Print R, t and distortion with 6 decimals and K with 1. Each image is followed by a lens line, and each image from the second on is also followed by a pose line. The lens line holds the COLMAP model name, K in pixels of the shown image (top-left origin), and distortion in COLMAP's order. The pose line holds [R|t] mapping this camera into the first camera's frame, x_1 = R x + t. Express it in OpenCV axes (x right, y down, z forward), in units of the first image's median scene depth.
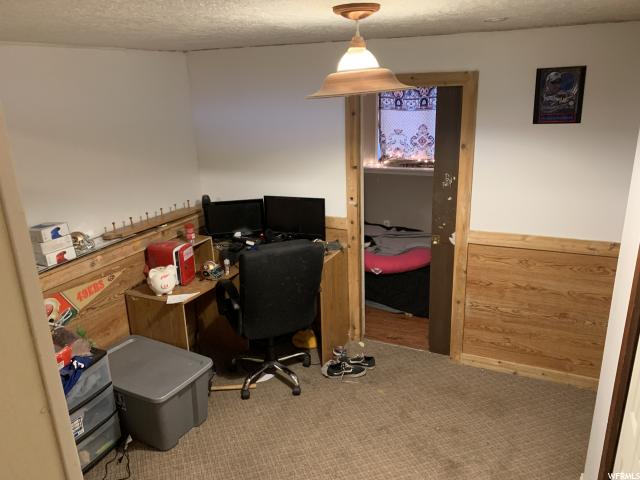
lens RADIAL K [[484.4, 0, 321.0], [0, 484.4, 242.0], [0, 0, 1]] dist [0.069070, -0.015445]
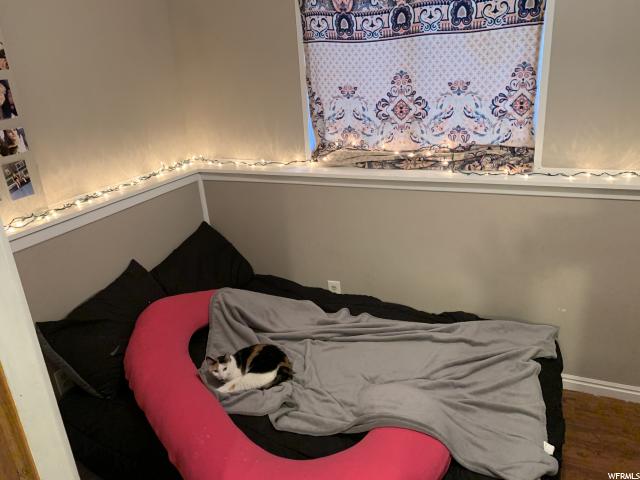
lens RADIAL K [[484.4, 0, 318.9], [0, 484.4, 236.5], [0, 0, 1]] dist [0.069070, -0.015445]
pose [[0.998875, -0.045058, -0.014791, 0.132438], [0.045886, 0.997052, 0.061504, -0.121220], [0.011976, -0.062114, 0.997997, 0.540108]]
